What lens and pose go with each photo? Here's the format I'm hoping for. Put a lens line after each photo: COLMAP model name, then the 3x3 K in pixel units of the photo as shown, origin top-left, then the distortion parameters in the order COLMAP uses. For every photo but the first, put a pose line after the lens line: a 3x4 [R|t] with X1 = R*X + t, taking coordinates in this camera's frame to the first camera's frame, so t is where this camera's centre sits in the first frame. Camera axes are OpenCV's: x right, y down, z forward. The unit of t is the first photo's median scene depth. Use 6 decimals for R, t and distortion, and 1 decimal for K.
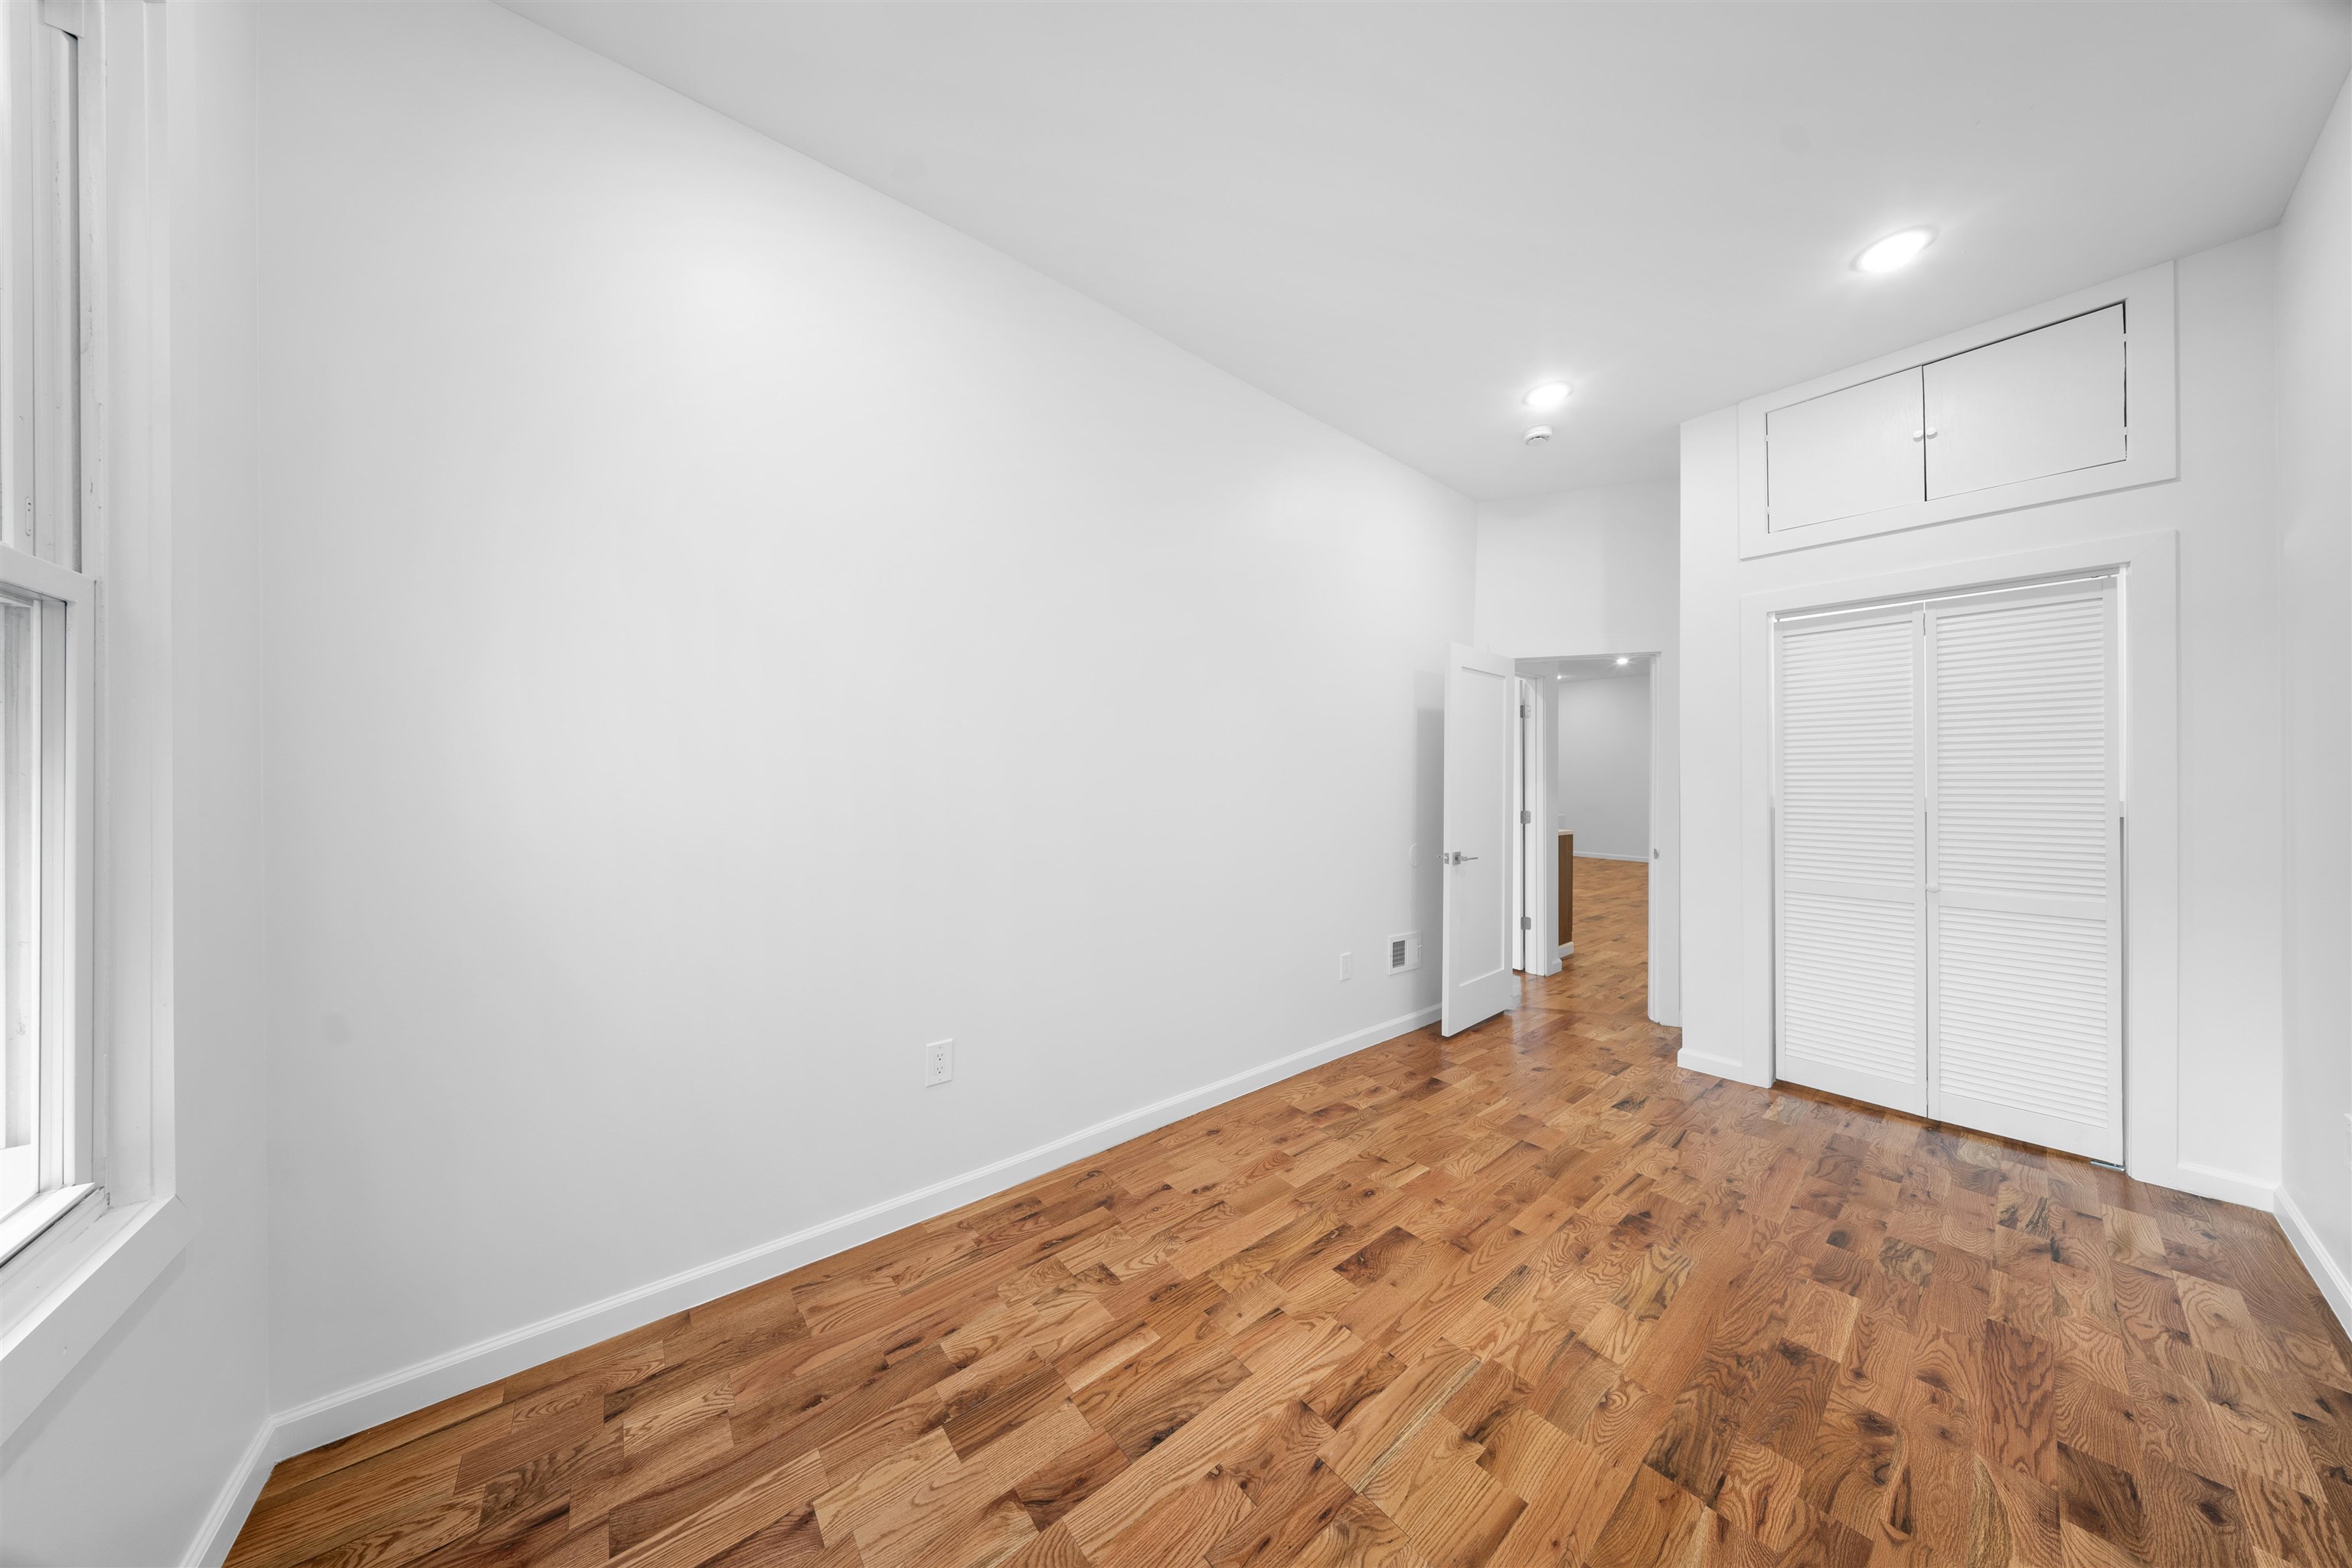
lens RADIAL K [[696.3, 0, 1165.2], [0, 696.3, 785.0], [0, 0, 1]] dist [0.000539, -0.001683]
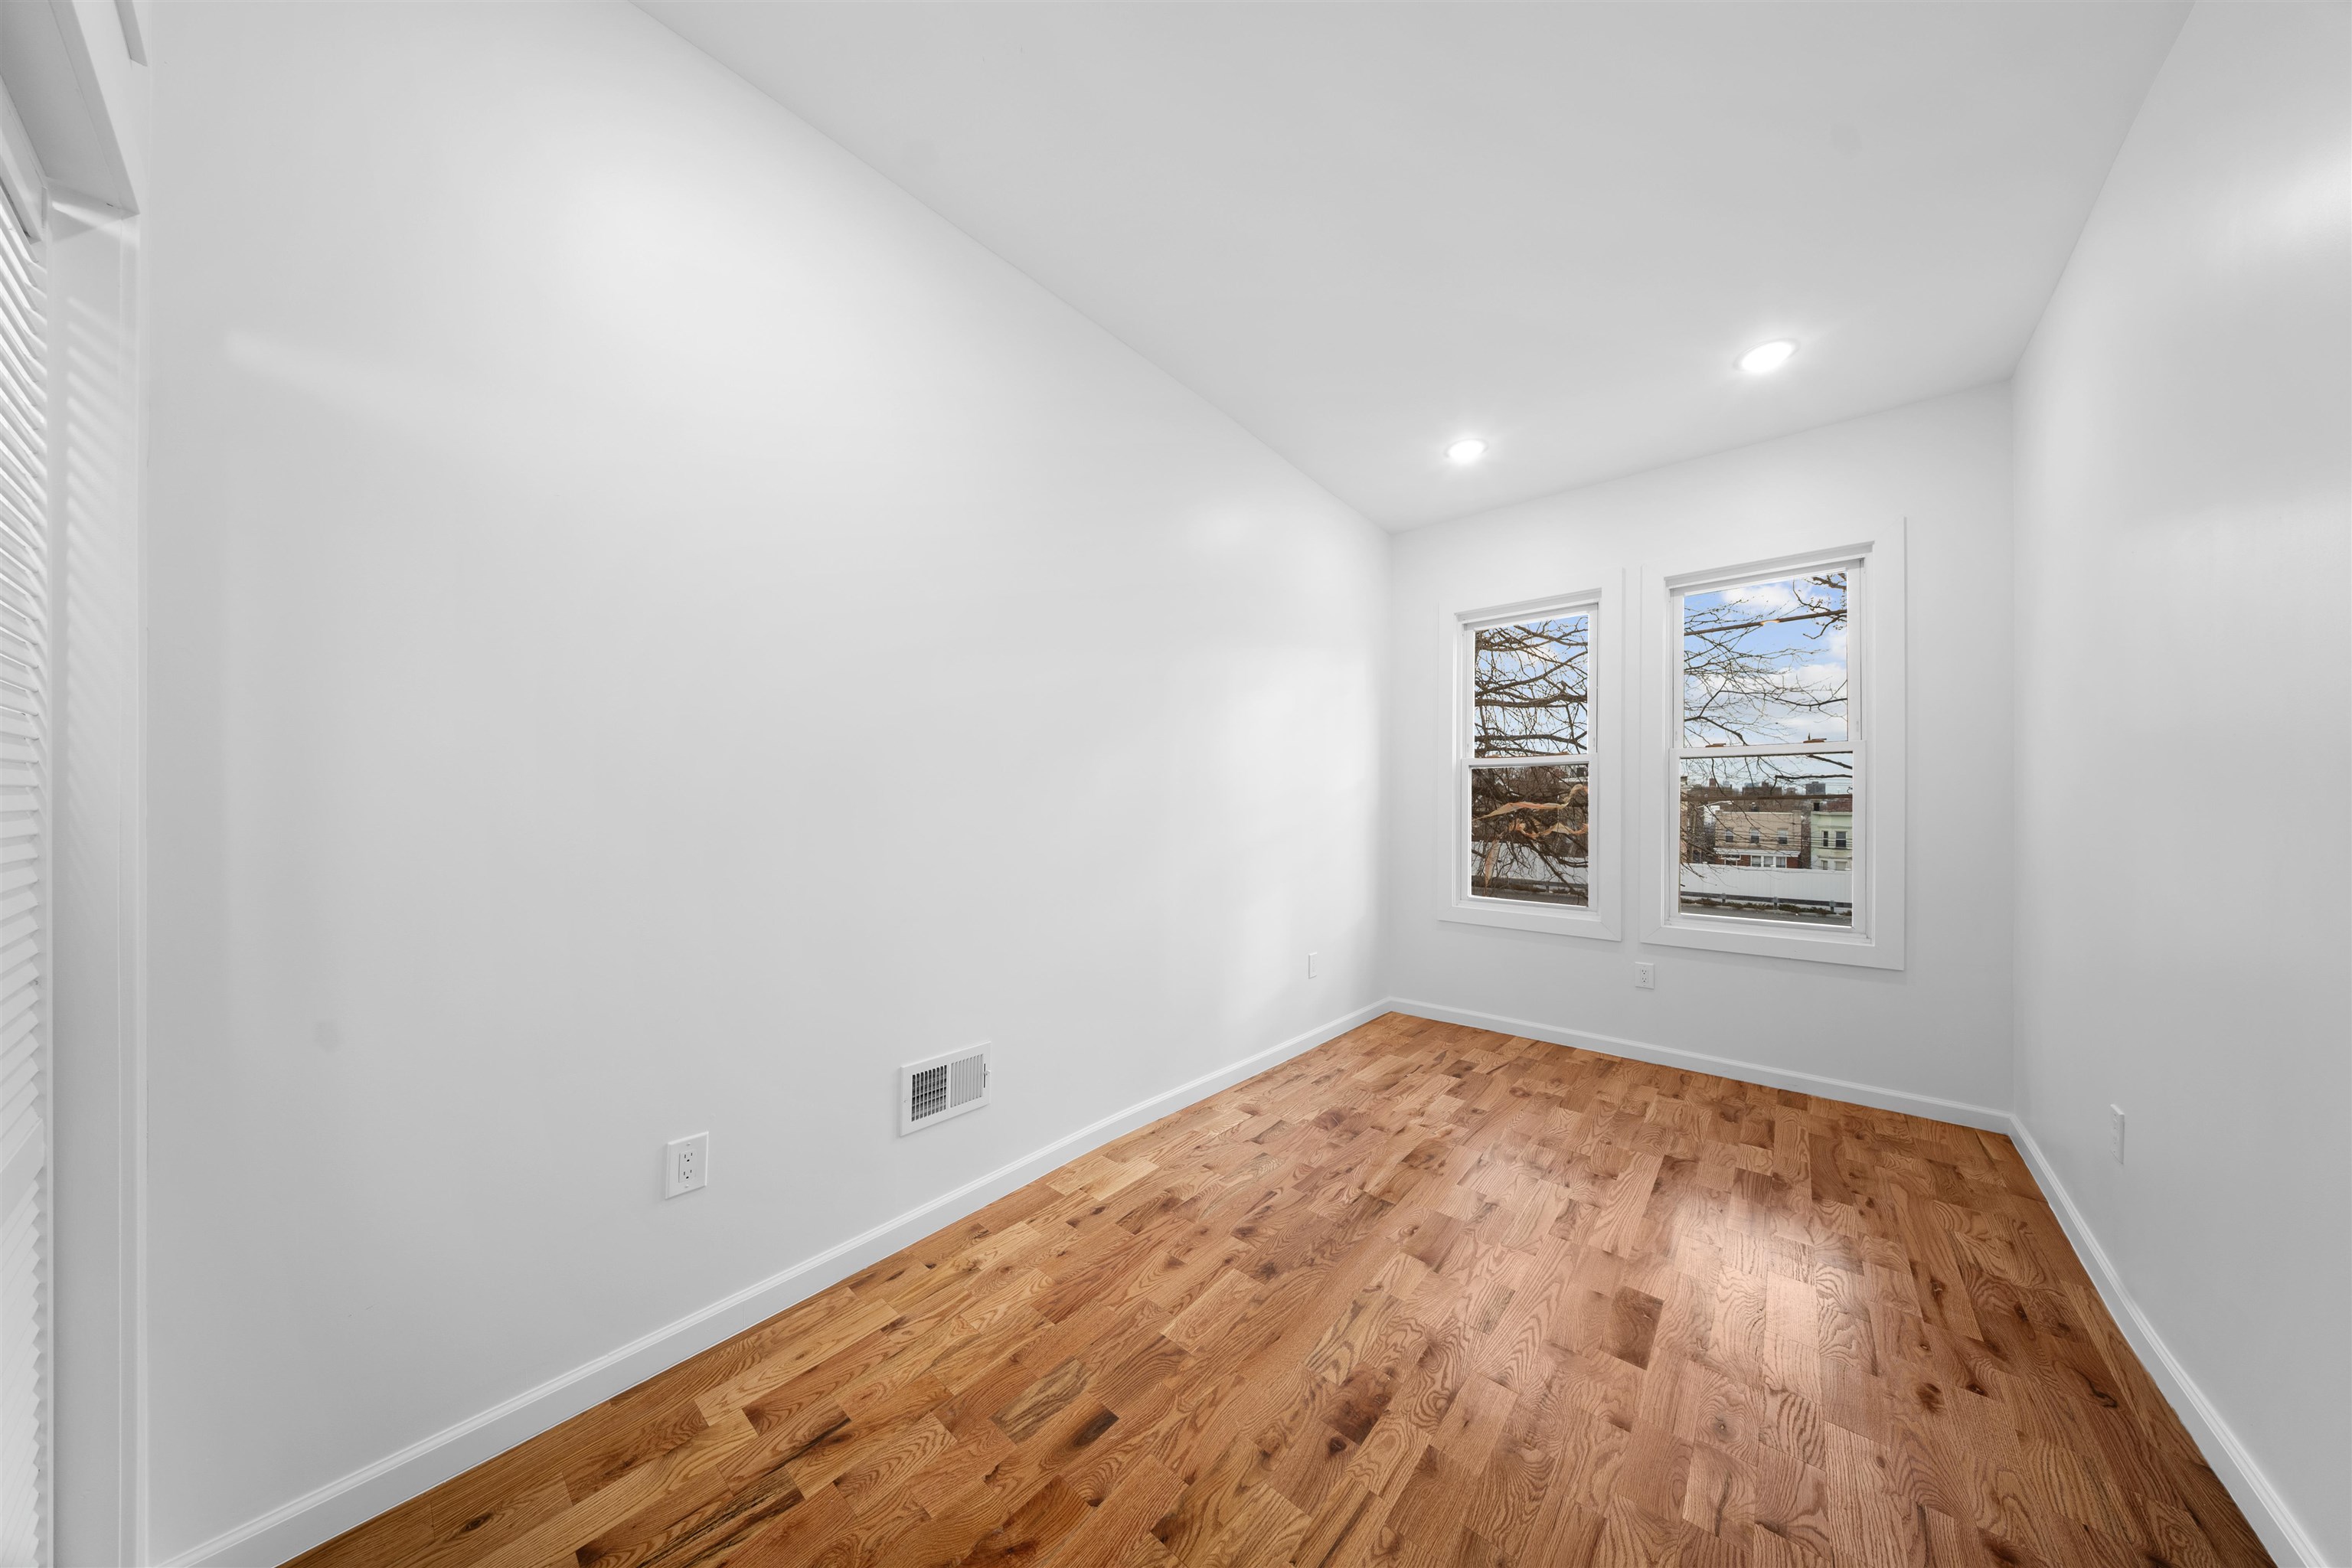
lens RADIAL K [[696.3, 0, 1165.2], [0, 696.3, 785.0], [0, 0, 1]] dist [0.000539, -0.001683]
pose [[-0.986281, -0.016284, -0.164270, 1.238600], [-0.013535, 0.999749, -0.017841, -0.001096], [0.164520, -0.015373, -0.986254, 2.088462]]
